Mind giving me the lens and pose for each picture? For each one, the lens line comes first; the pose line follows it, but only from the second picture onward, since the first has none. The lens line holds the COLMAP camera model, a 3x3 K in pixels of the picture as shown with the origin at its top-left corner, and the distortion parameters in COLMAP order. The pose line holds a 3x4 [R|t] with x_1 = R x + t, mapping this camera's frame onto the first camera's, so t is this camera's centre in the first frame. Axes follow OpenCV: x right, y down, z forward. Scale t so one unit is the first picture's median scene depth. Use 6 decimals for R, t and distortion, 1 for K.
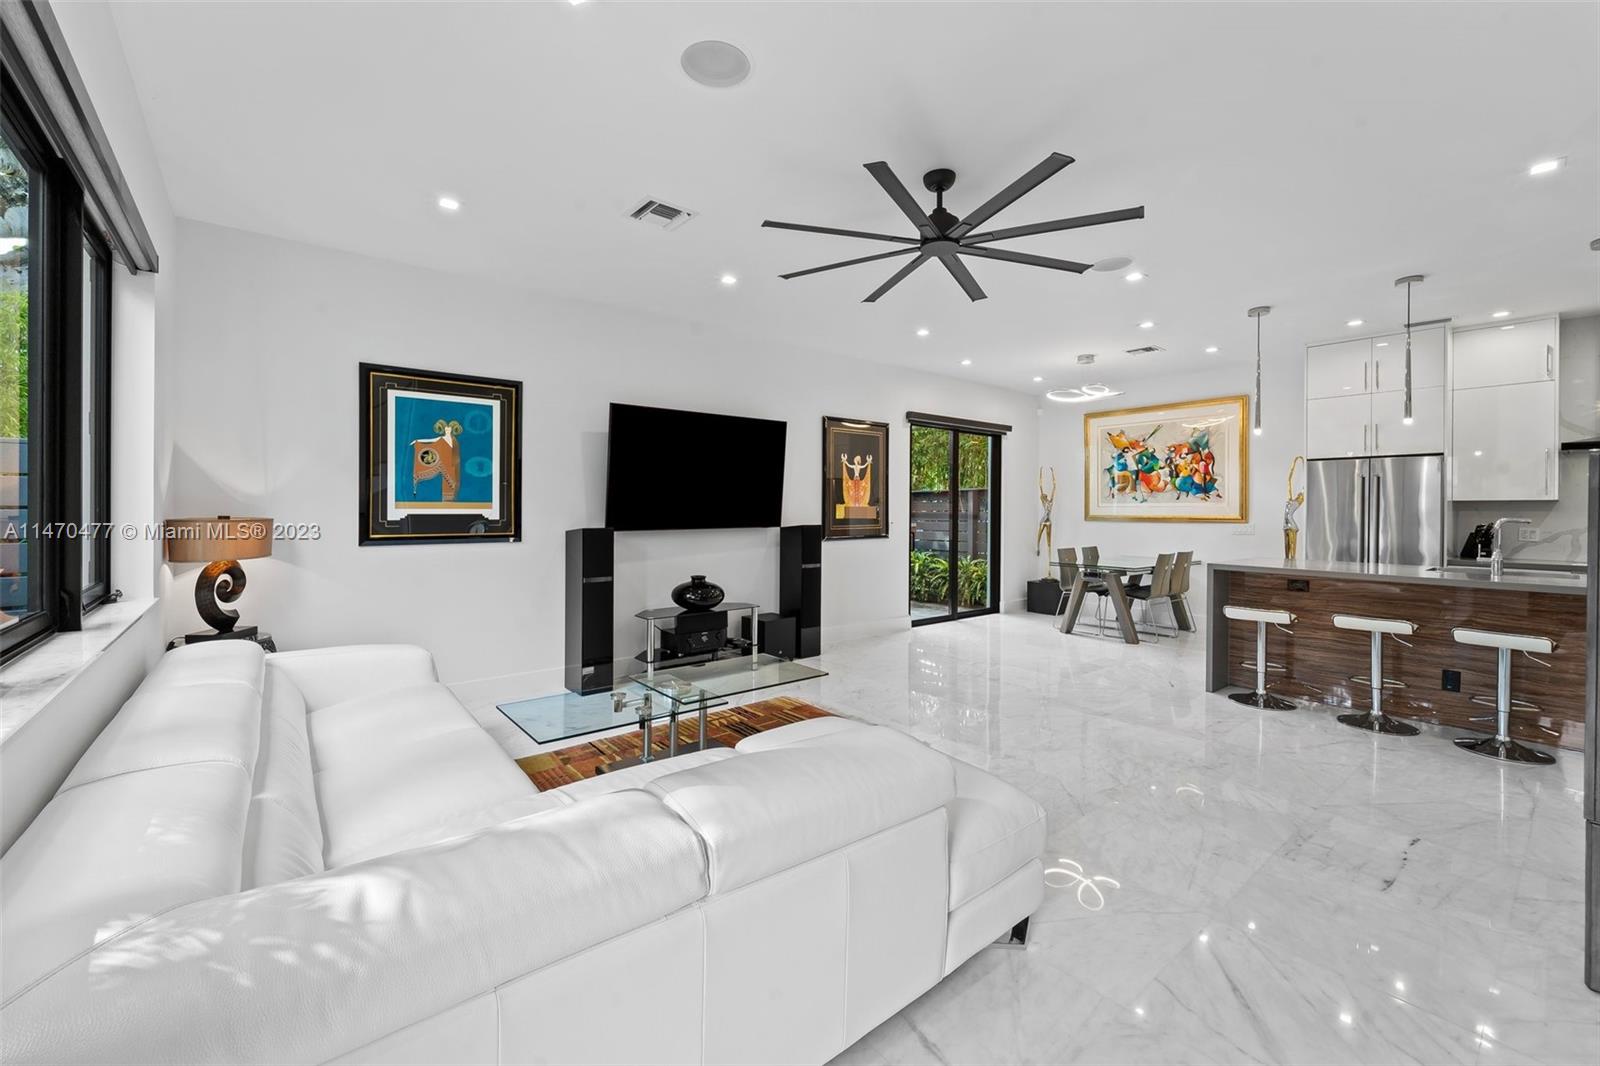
lens RADIAL K [[655.7, 0, 808.8], [0, 655.7, 509.9], [0, 0, 1]] dist [-0.000018, -0.001073]
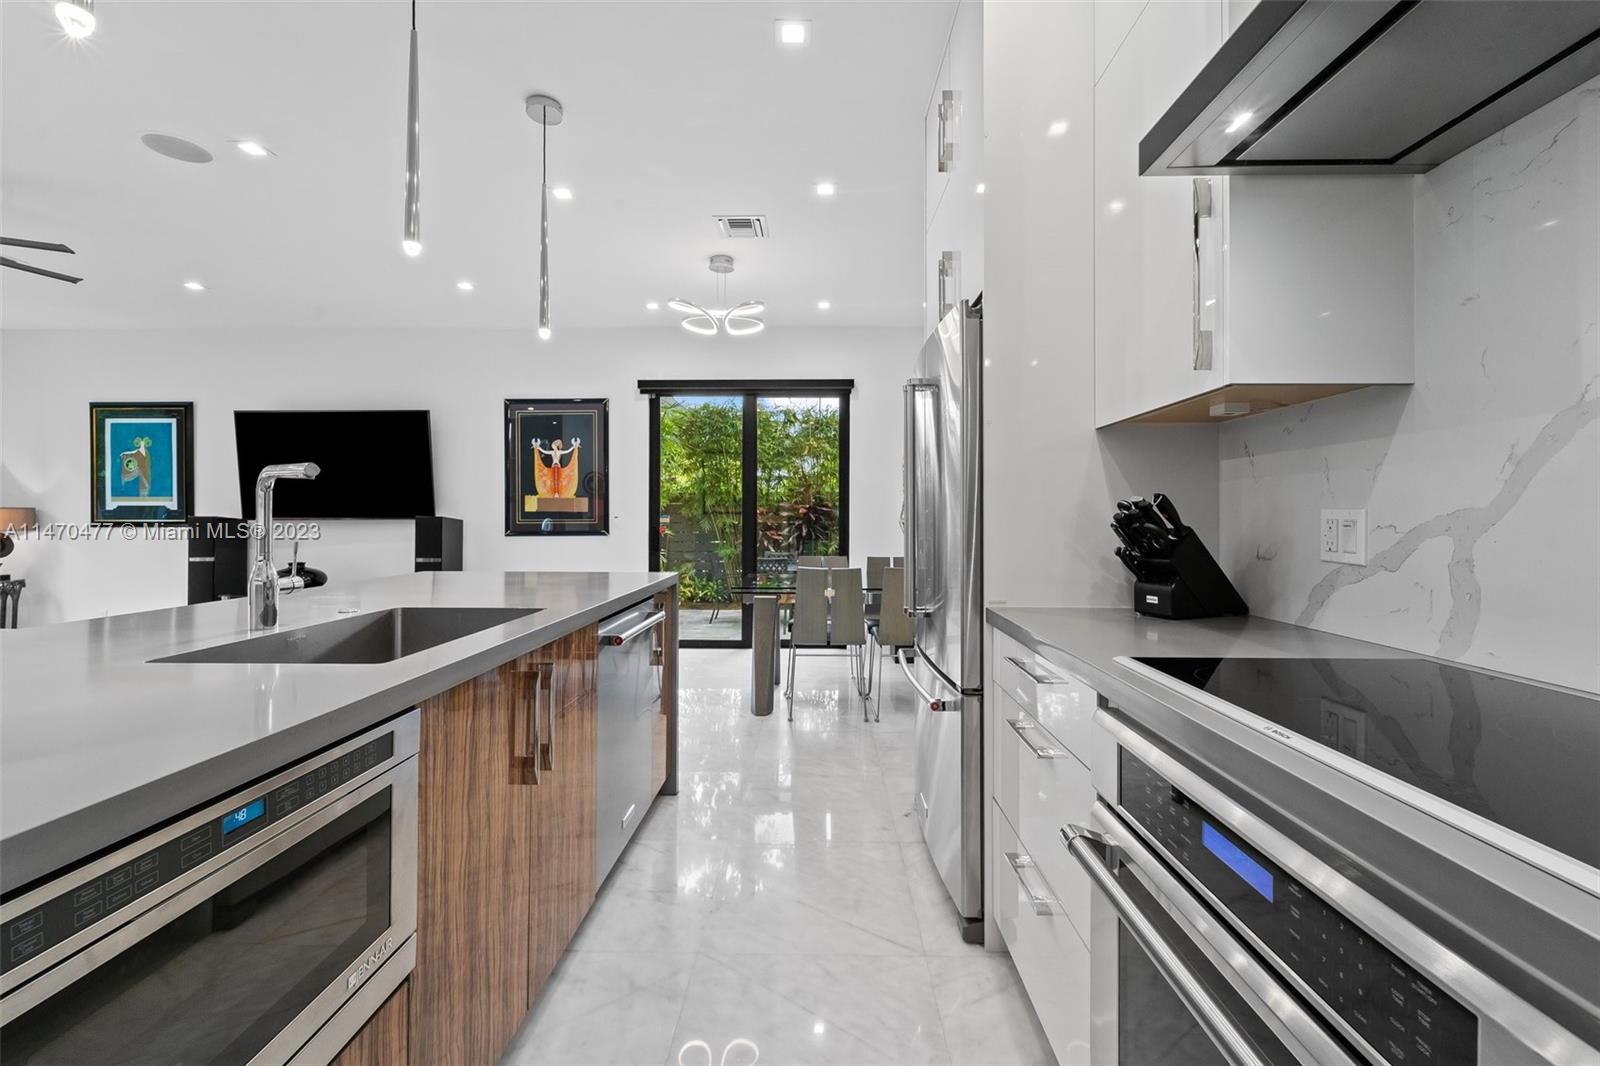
lens RADIAL K [[655.7, 0, 808.5], [0, 655.7, 517.0], [0, 0, 1]] dist [-0.000018, -0.001073]
pose [[0.760507, -0.004197, -0.649316, 0.991949], [0.001125, 0.999986, -0.005147, 0.027873], [0.649328, 0.003184, 0.760502, 0.614609]]
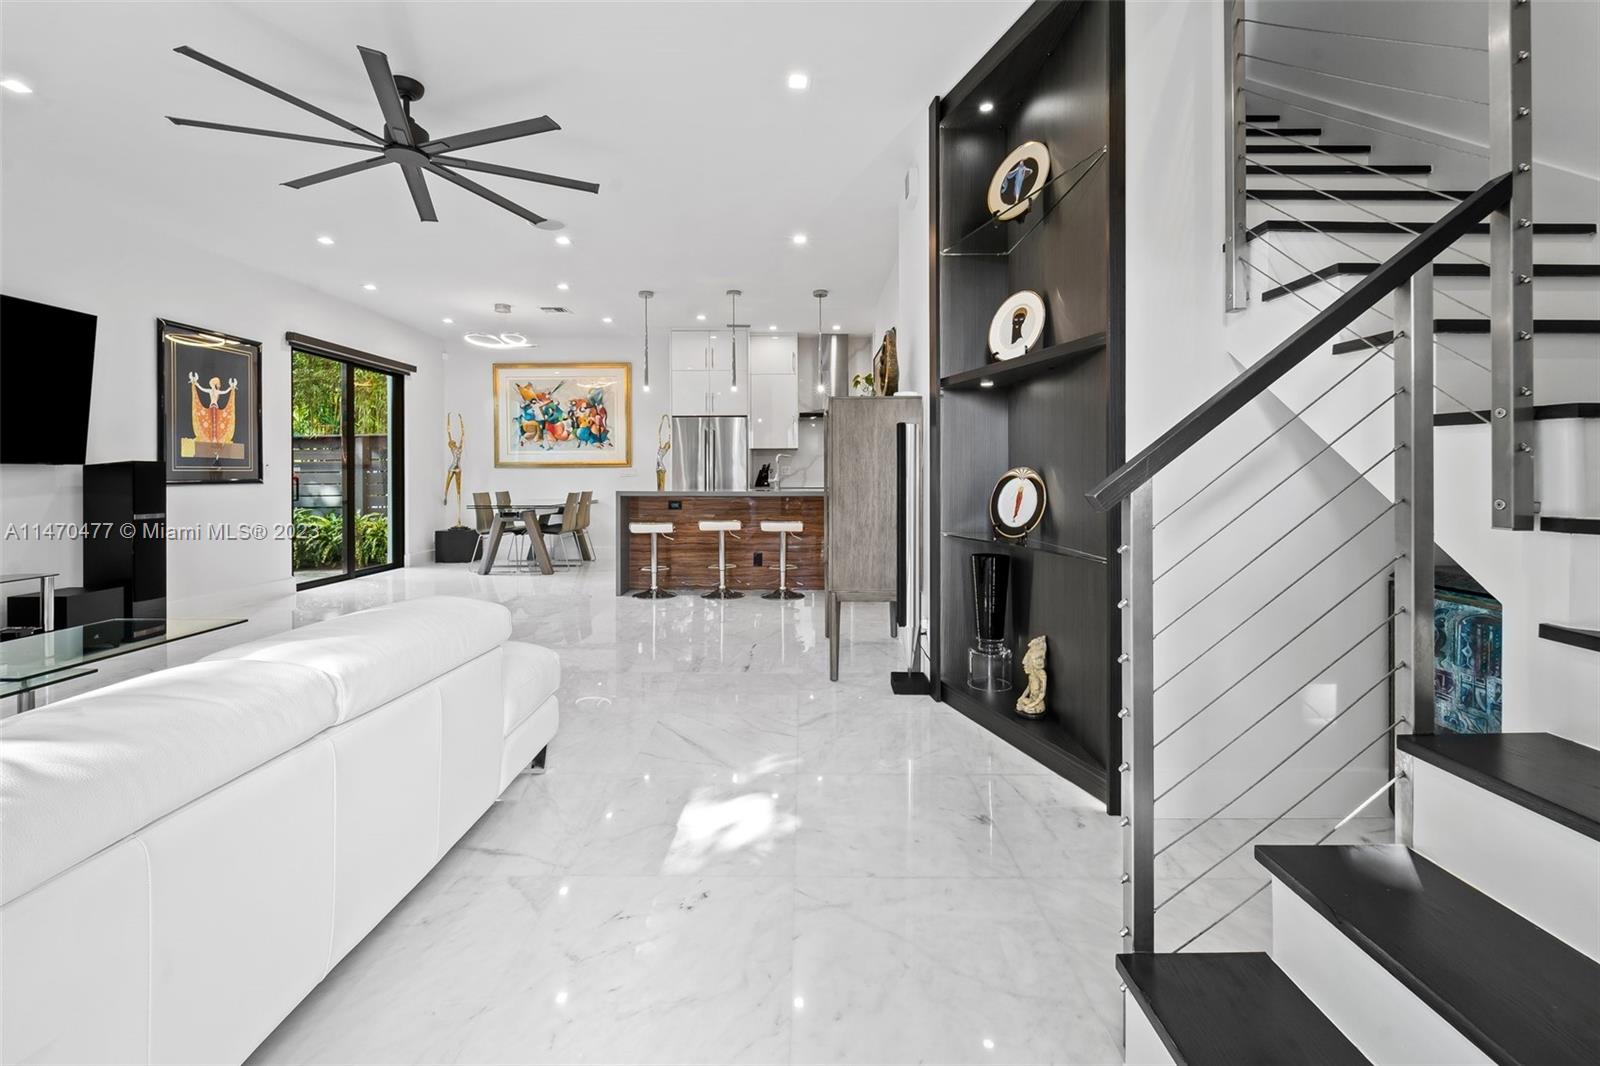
lens RADIAL K [[655.7, 0, 813.1], [0, 655.7, 477.5], [0, 0, 1]] dist [-0.000018, -0.001073]
pose [[0.626125, -0.014326, 0.779591, -0.099135], [0.011594, 0.999892, 0.009063, 0.041602], [-0.779637, 0.003364, 0.626223, -0.047775]]
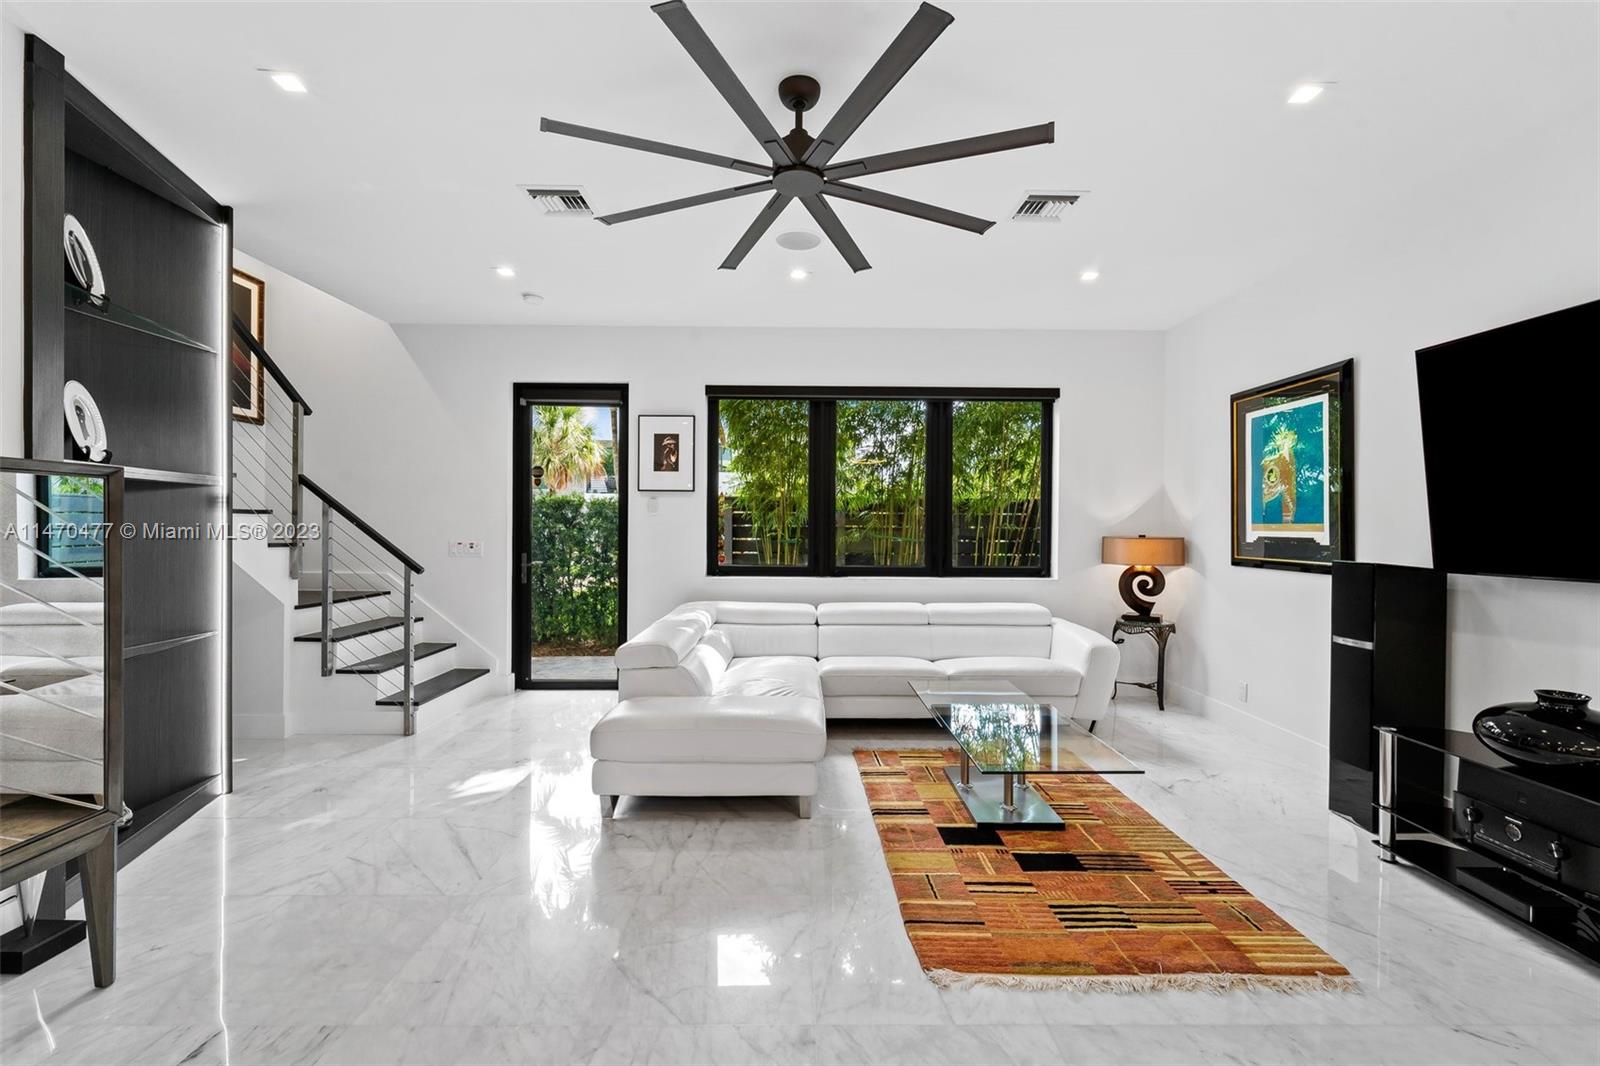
lens RADIAL K [[655.7, 0, 797.3], [0, 655.7, 524.4], [0, 0, 1]] dist [-0.000018, -0.001073]
pose [[-0.635266, -0.007816, -0.772254, 0.395653], [-0.009290, 0.999954, -0.002479, -0.001846], [0.772237, 0.005599, -0.635310, 0.749838]]
